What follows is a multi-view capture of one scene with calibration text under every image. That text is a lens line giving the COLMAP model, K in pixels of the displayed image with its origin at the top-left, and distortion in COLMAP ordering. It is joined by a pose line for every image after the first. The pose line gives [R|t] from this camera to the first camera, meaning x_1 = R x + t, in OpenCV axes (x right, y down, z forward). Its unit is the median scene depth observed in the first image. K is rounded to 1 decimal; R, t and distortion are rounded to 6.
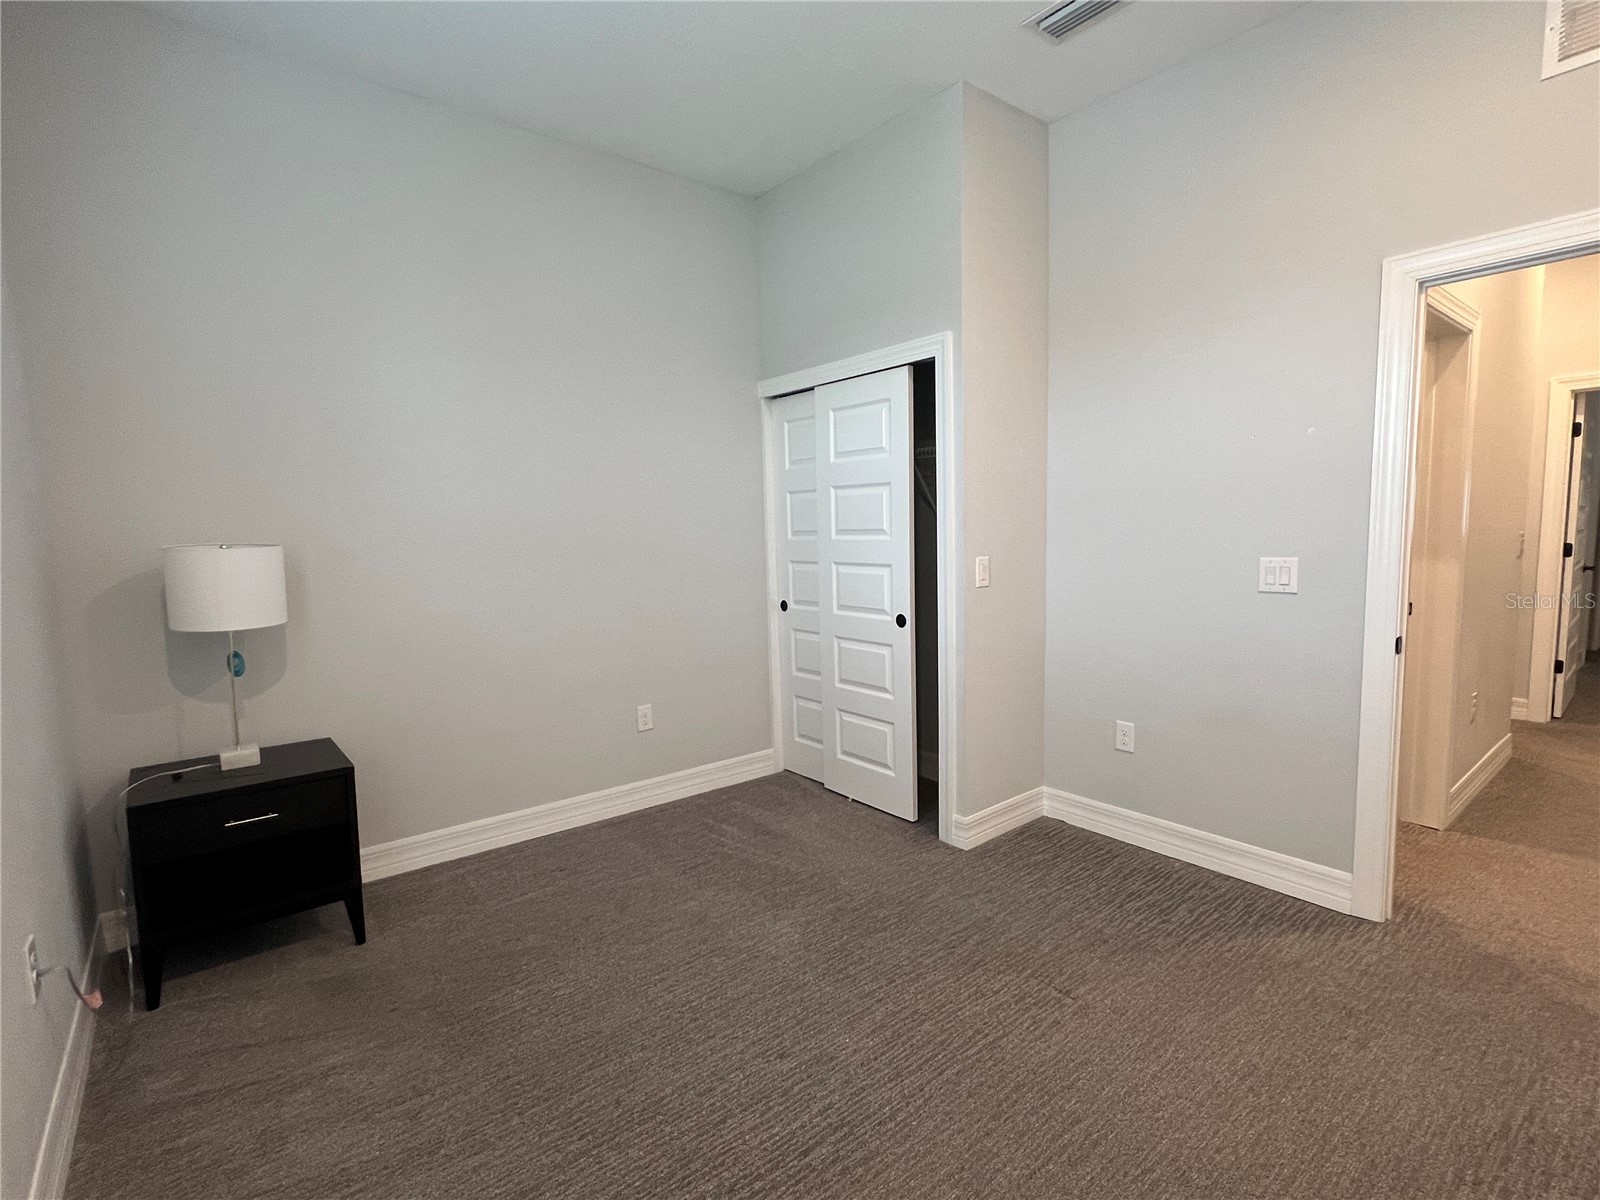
lens RADIAL K [[744.2, 0, 799.2], [0, 744.2, 595.3], [0, 0, 1]] dist [0.001293, 0.001499]
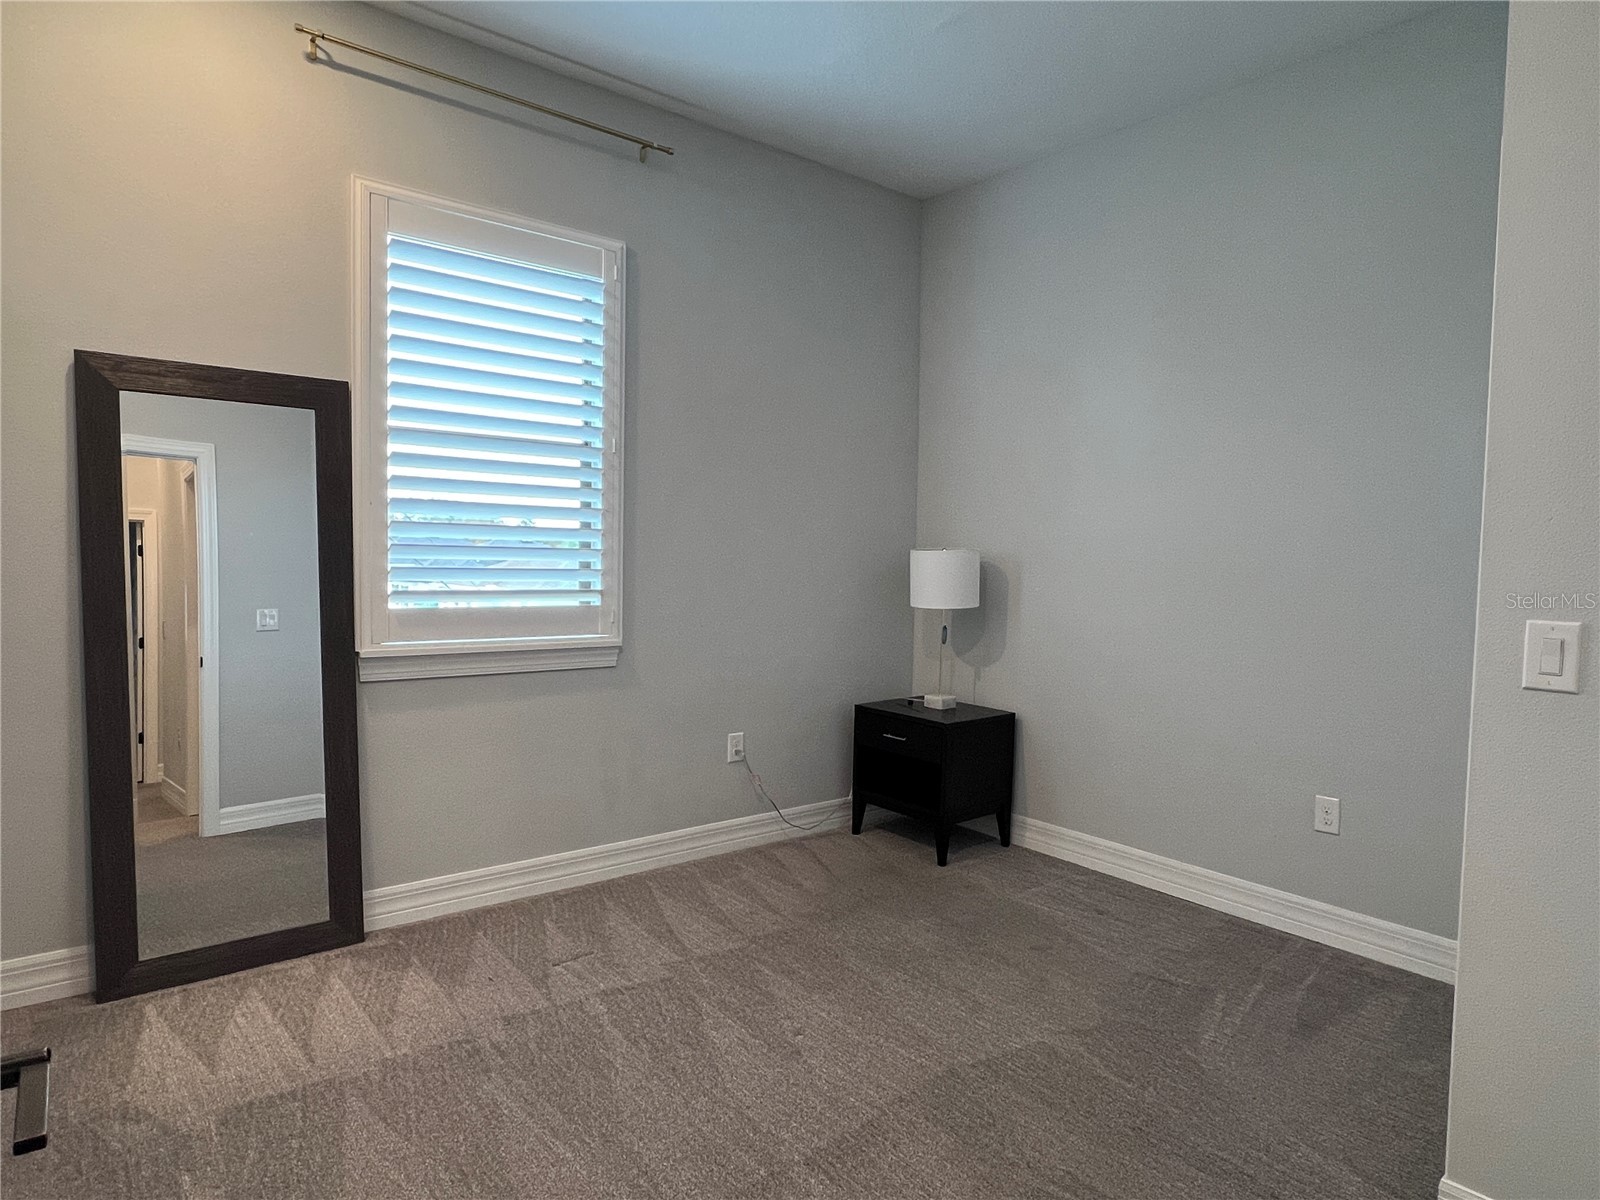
lens RADIAL K [[934.0, 0, 796.6], [0, 934.0, 608.4], [0, 0, 1]] dist [-0.007933, -0.001429]
pose [[0.007463, 0.084925, -0.996359, 0.730214], [-0.108815, 0.990539, 0.083614, -0.052375], [0.994034, 0.107795, 0.016634, 0.530522]]
